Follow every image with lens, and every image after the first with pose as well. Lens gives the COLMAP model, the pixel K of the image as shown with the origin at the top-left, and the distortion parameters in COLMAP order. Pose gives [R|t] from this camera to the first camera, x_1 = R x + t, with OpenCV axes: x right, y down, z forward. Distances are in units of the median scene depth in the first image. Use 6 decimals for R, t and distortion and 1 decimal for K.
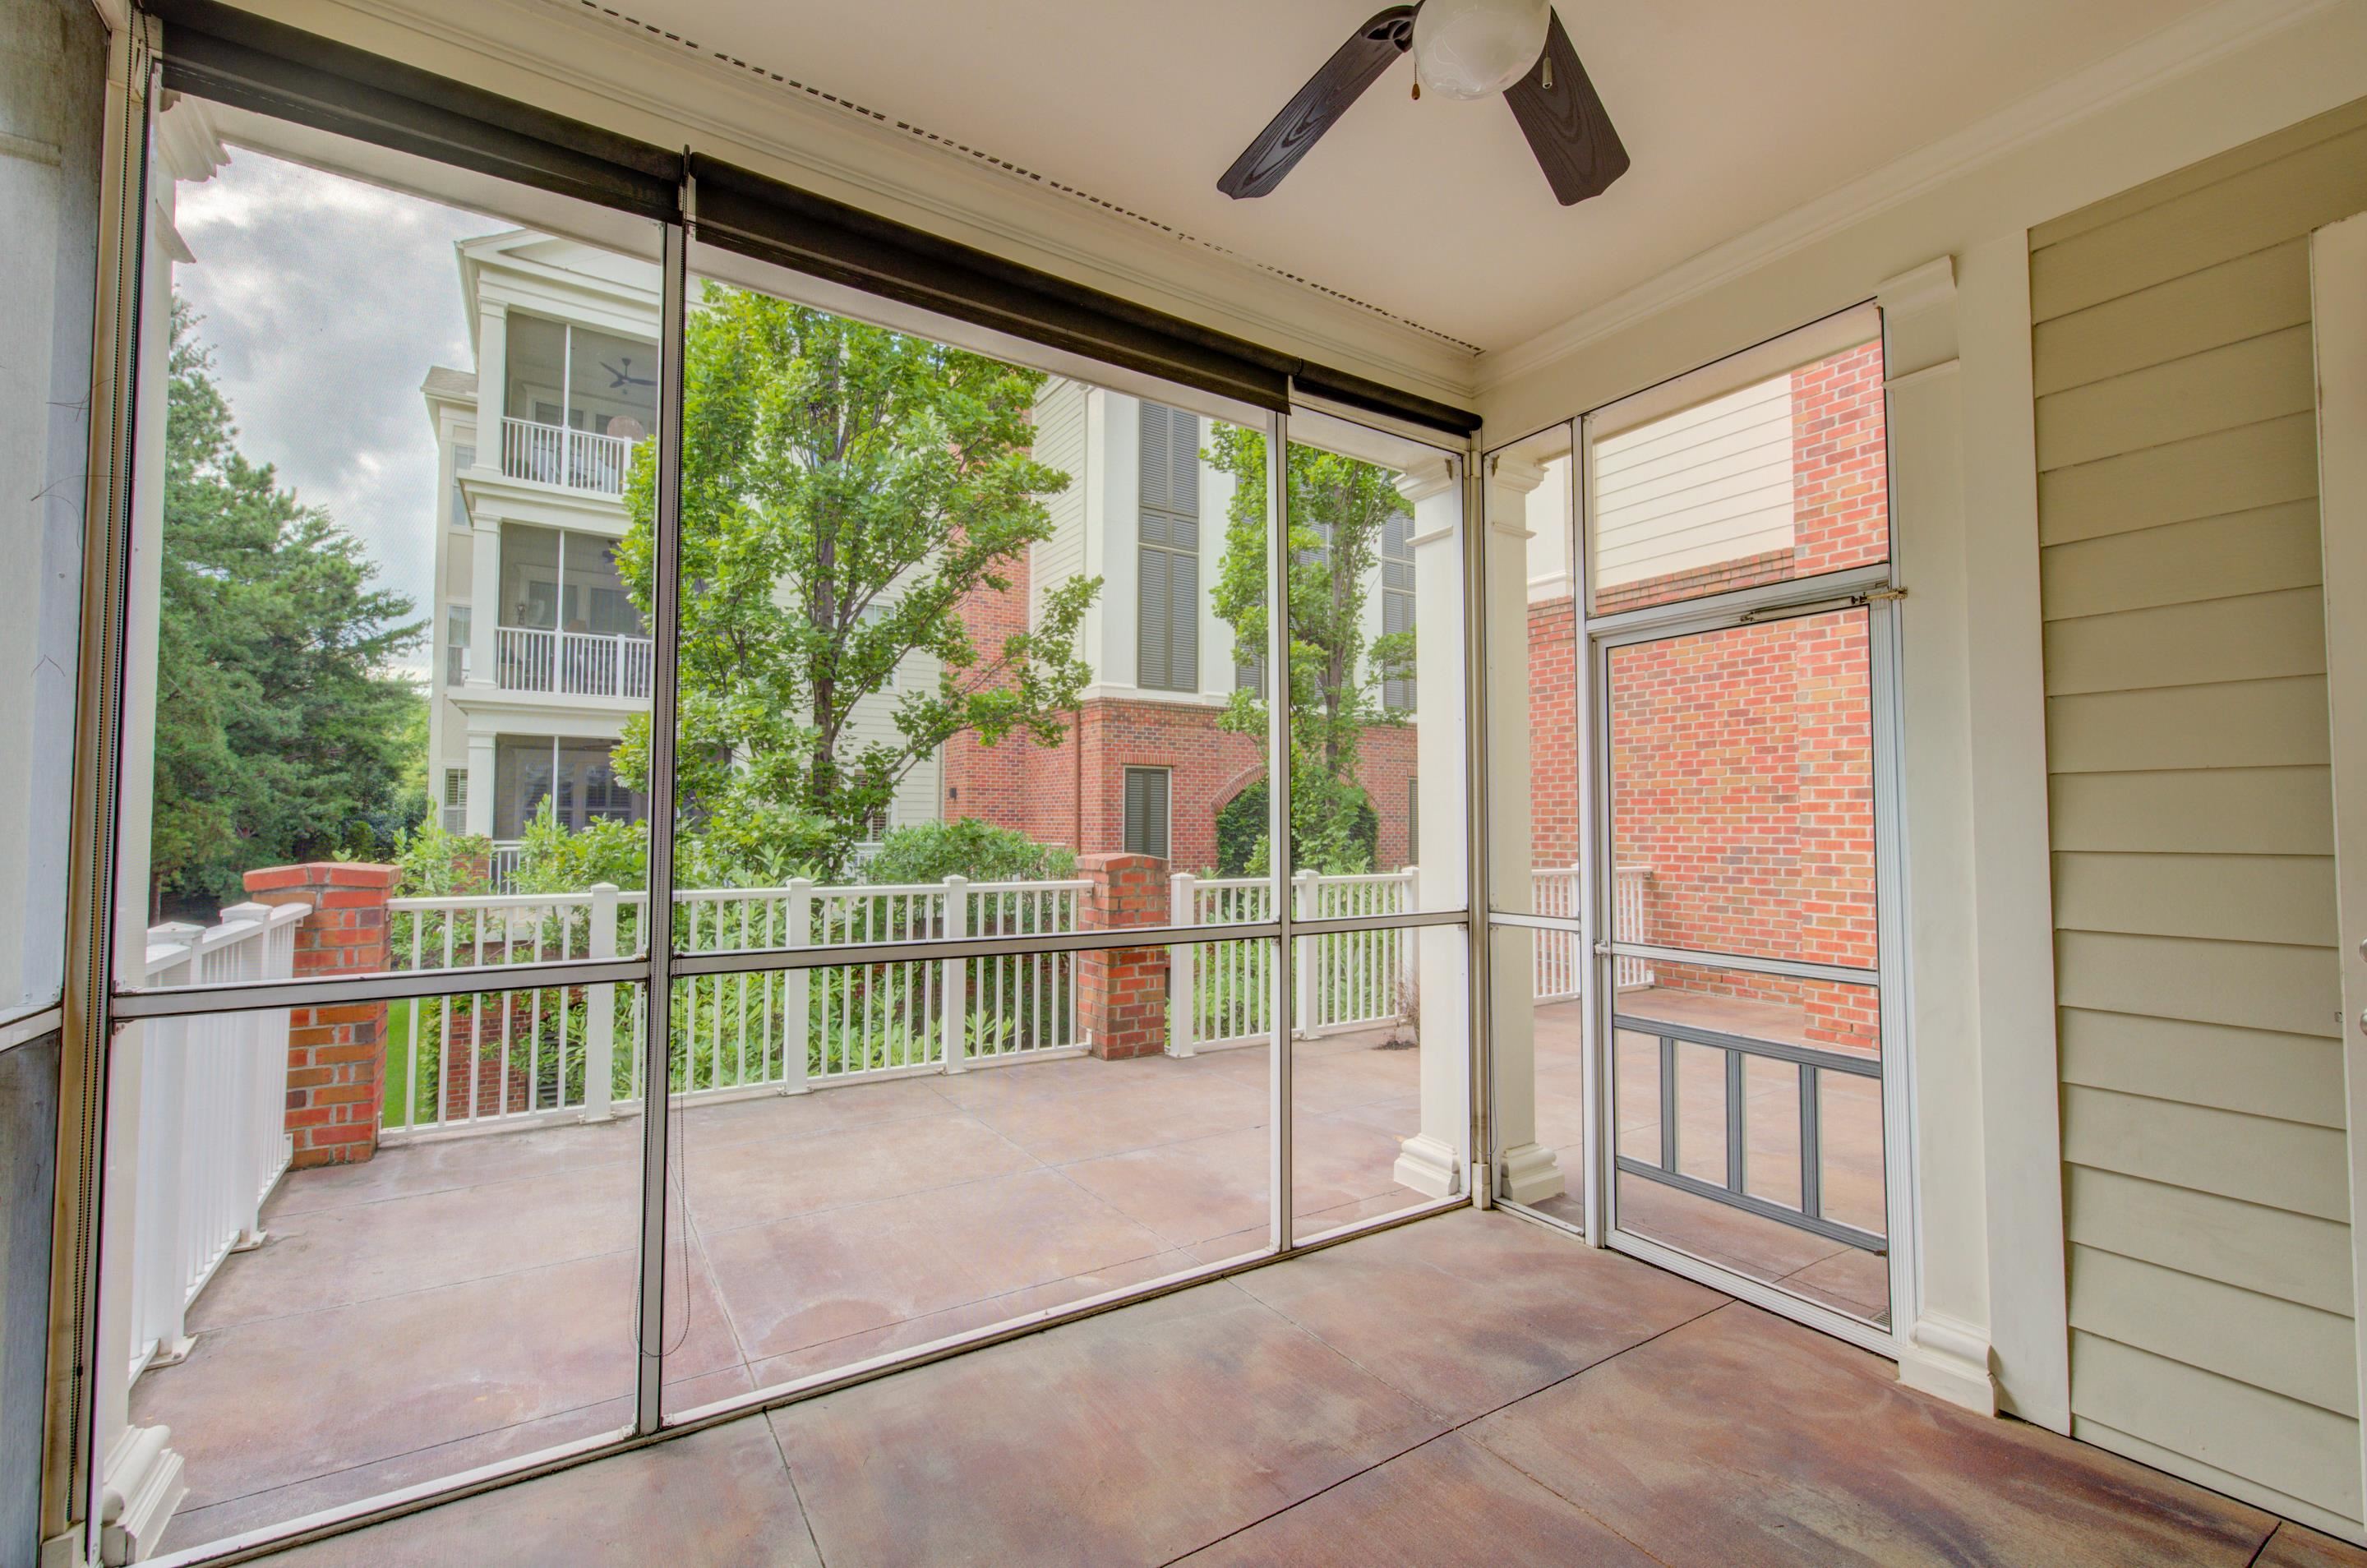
lens RADIAL K [[1002.2, 0, 1183.9], [0, 1002.2, 787.9], [0, 0, 1]] dist [-0.004266, -0.000069]
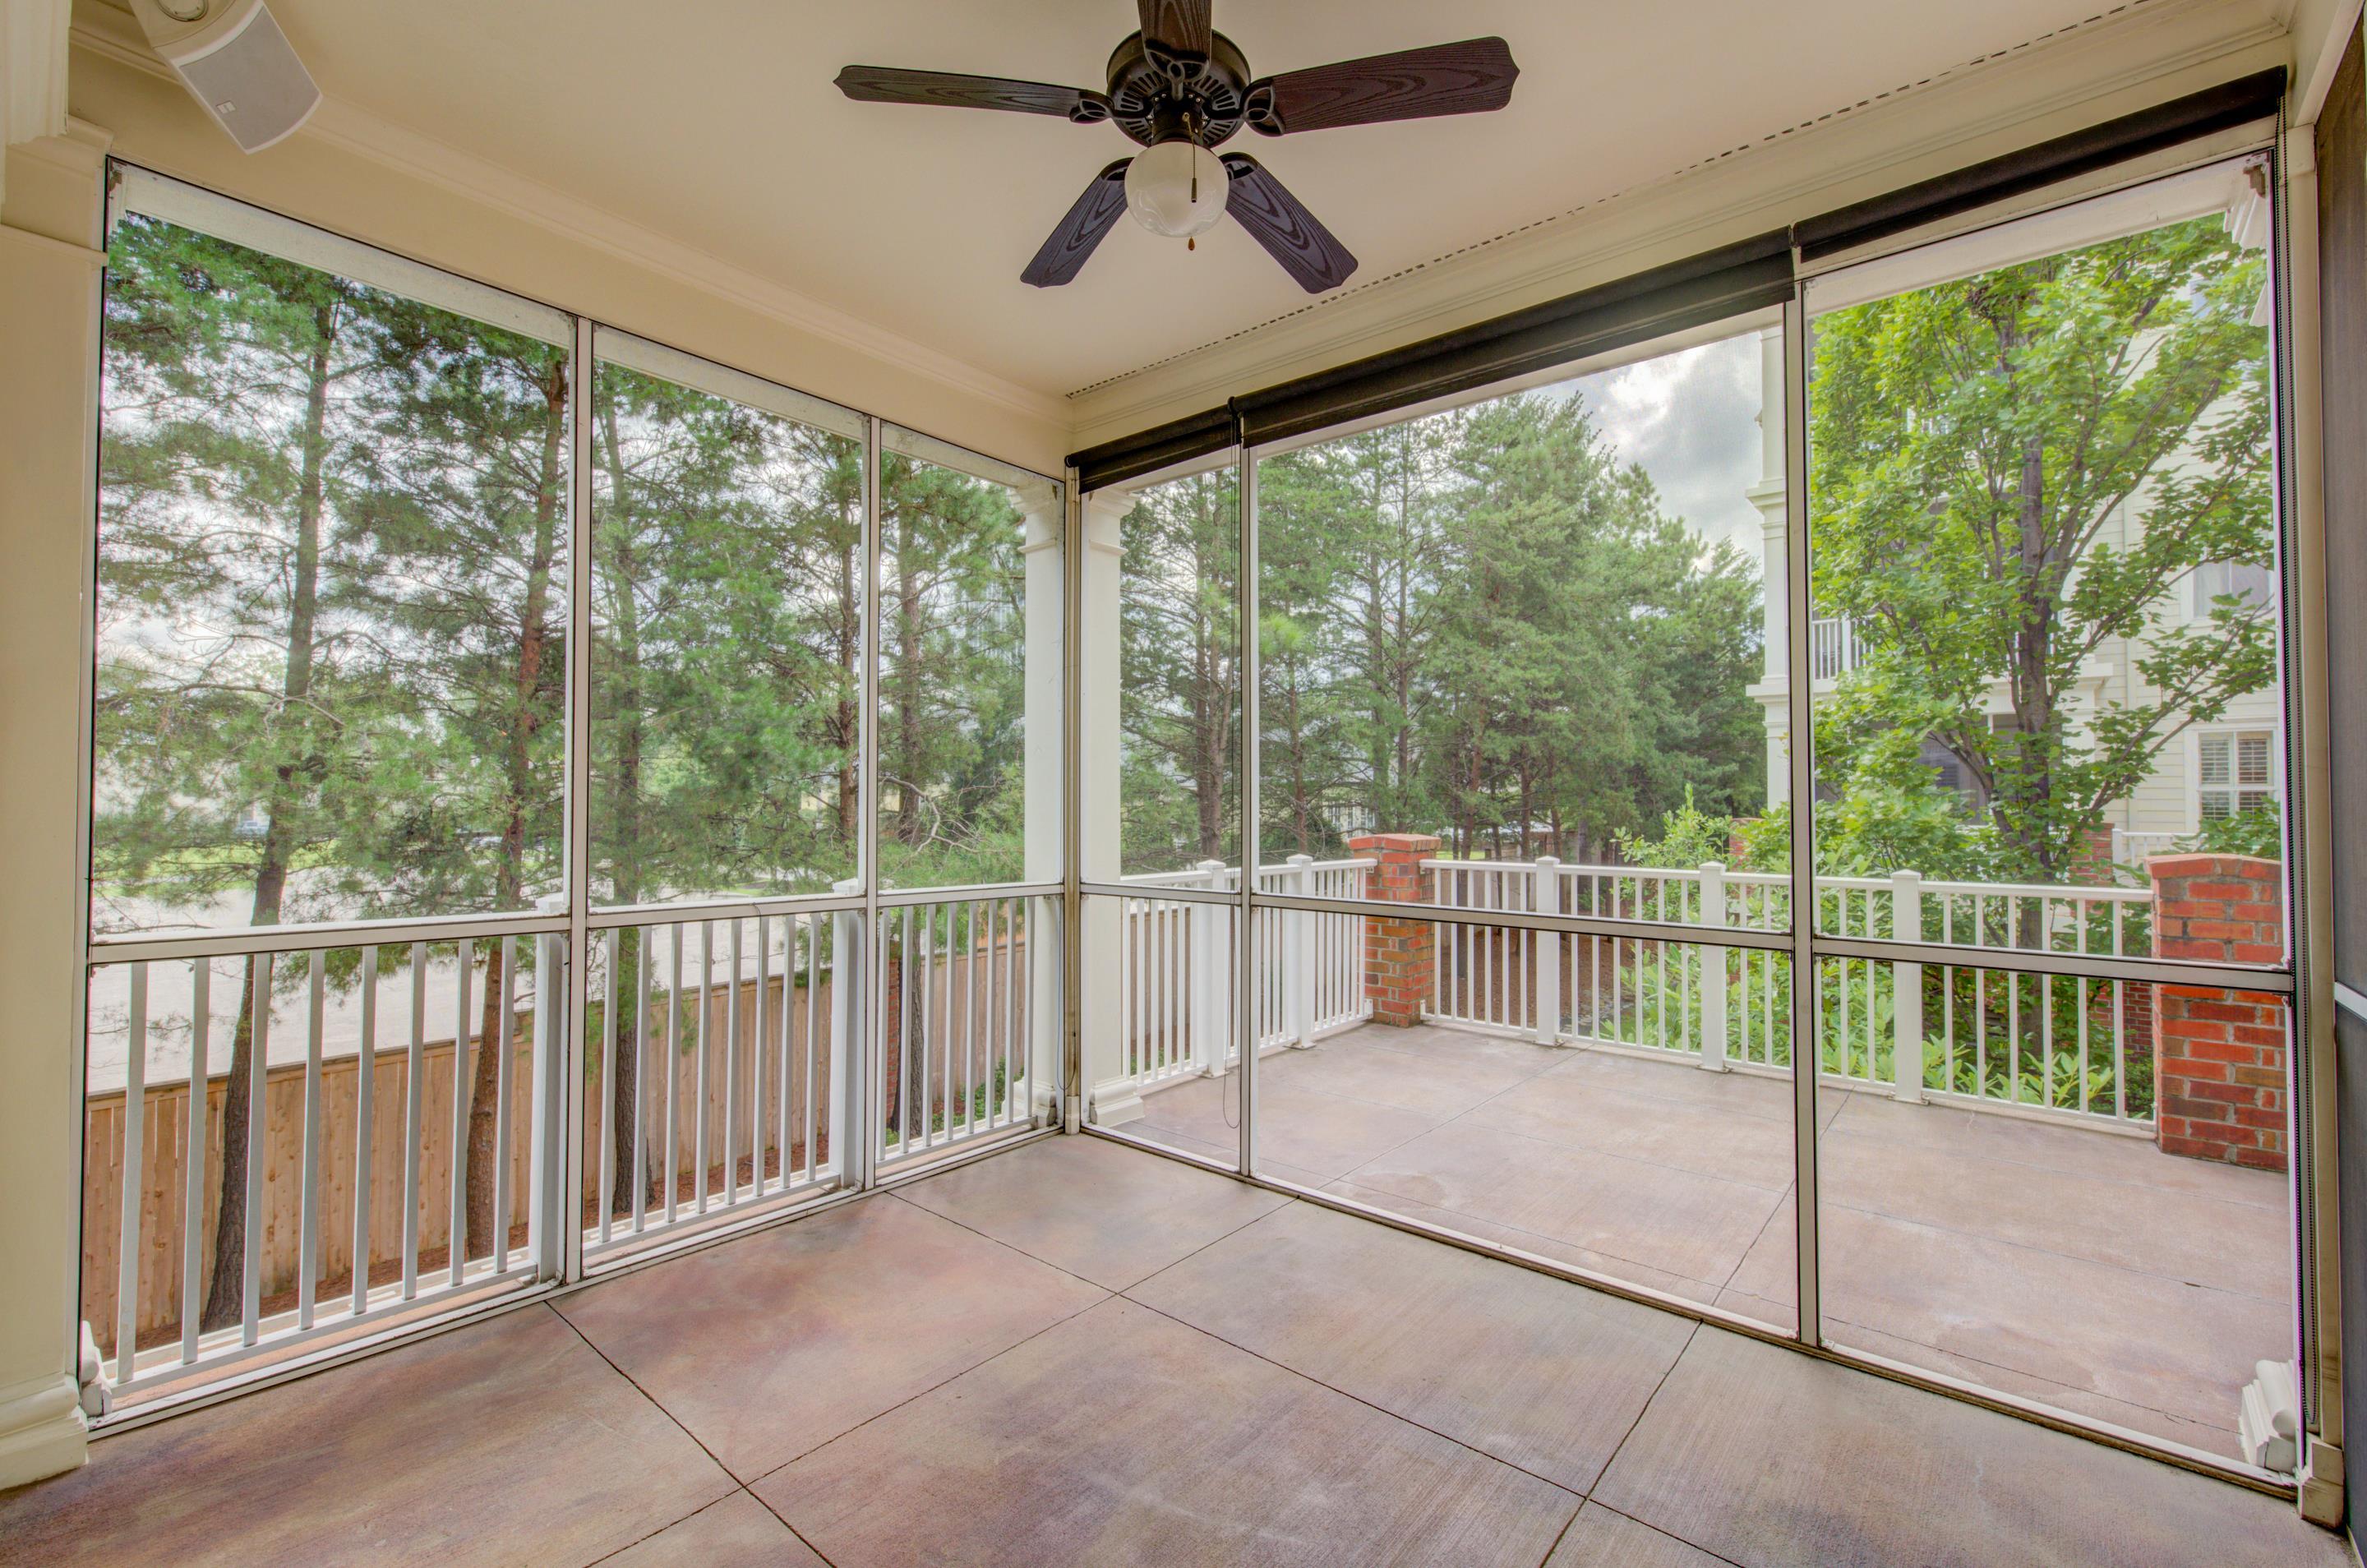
lens RADIAL K [[1000.0, 0, 1183.5], [0, 1000.0, 784.0], [0, 0, 1]] dist [-0.000778, -0.000247]
pose [[0.295103, -0.021462, -0.955224, 0.544831], [0.034528, 0.999334, -0.011786, 0.004455], [0.954841, -0.029504, 0.295648, 0.223053]]
